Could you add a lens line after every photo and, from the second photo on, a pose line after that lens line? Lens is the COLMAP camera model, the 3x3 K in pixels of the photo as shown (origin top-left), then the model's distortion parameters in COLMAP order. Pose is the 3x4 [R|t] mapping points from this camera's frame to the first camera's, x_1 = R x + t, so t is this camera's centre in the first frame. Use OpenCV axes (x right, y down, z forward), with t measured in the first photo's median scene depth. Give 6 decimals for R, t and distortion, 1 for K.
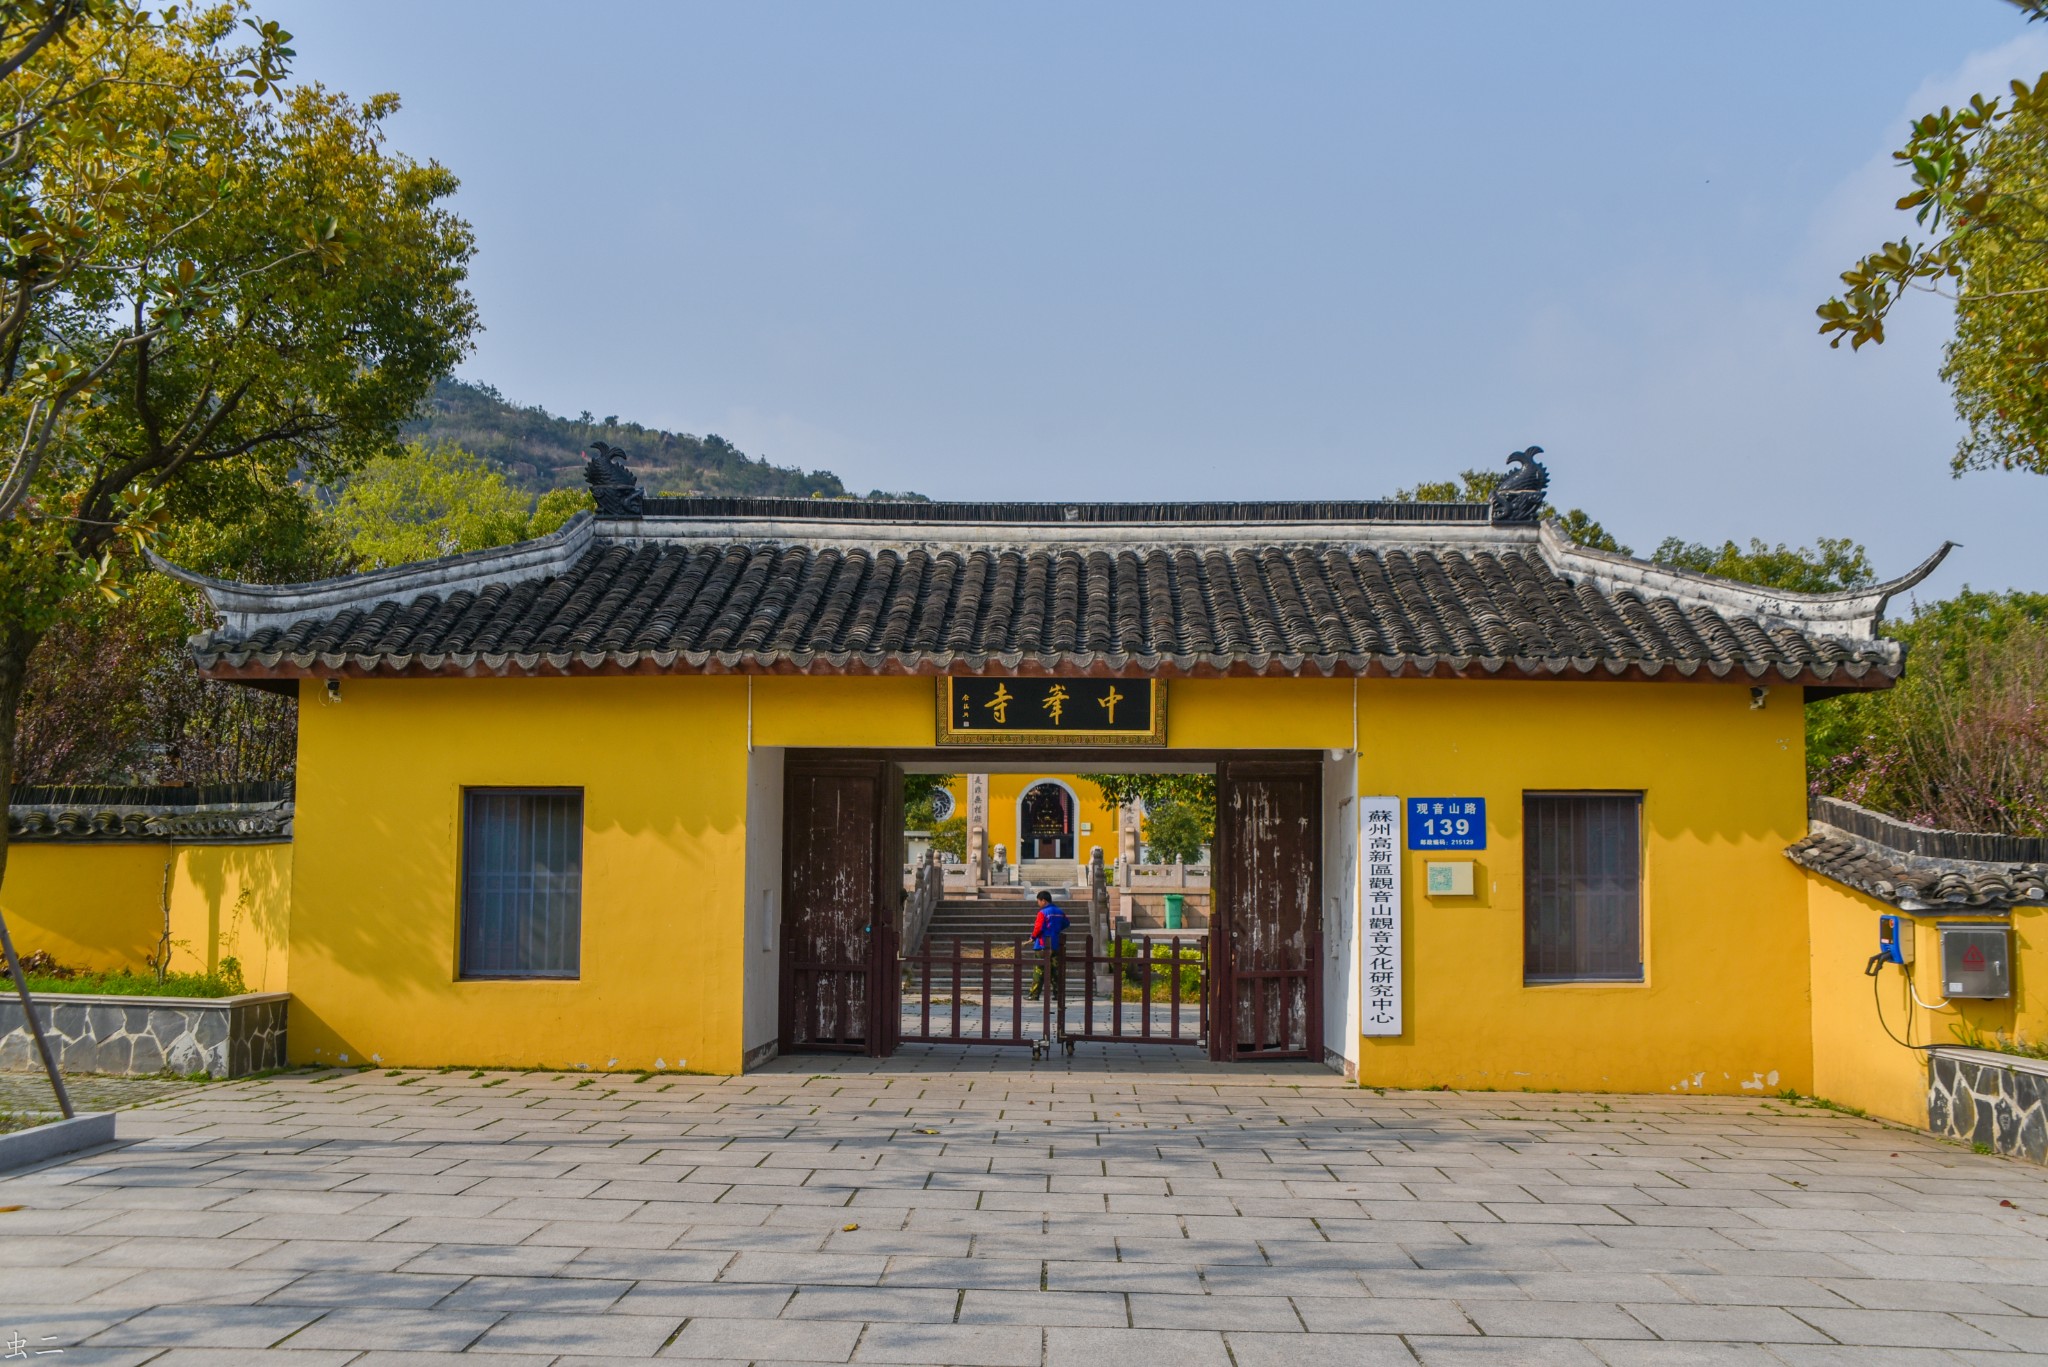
lens RADIAL K [[2076.1, 0, 1024.0], [0, 2076.1, 683.5], [0, 0, 1]] dist [0.002442, 0.000428]
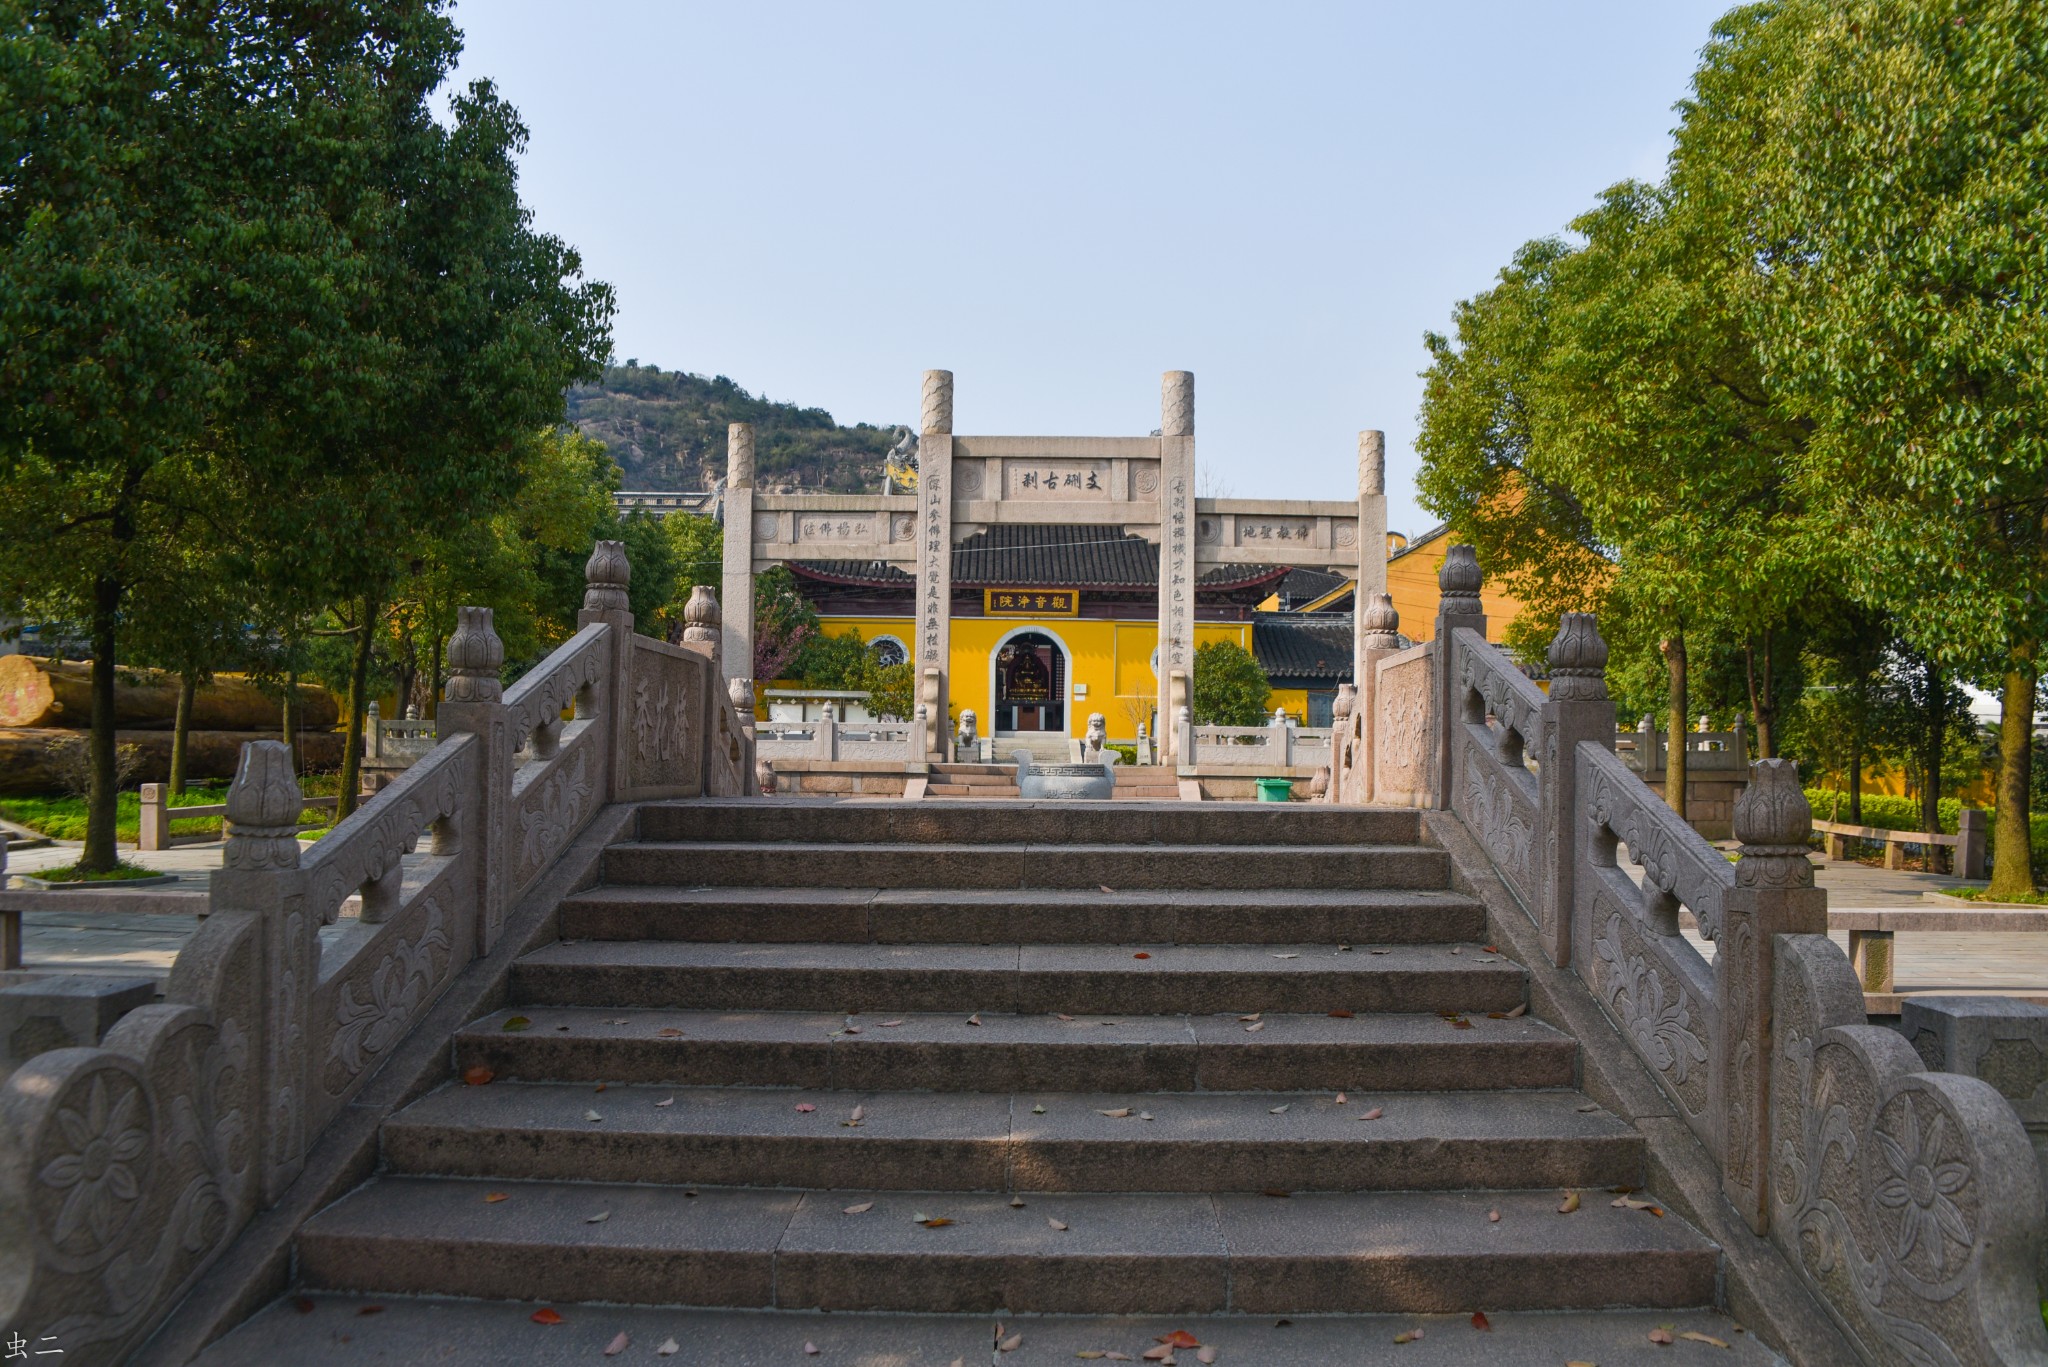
lens RADIAL K [[1589.5, 0, 1052.6], [0, 1589.5, 746.9], [0, 0, 1]] dist [-0.187739, 0.141185]
pose [[0.999114, 0.006607, 0.041568, -0.004528], [-0.009992, 0.996602, 0.081761, 0.042014], [-0.040886, -0.082104, 0.995785, 0.412028]]
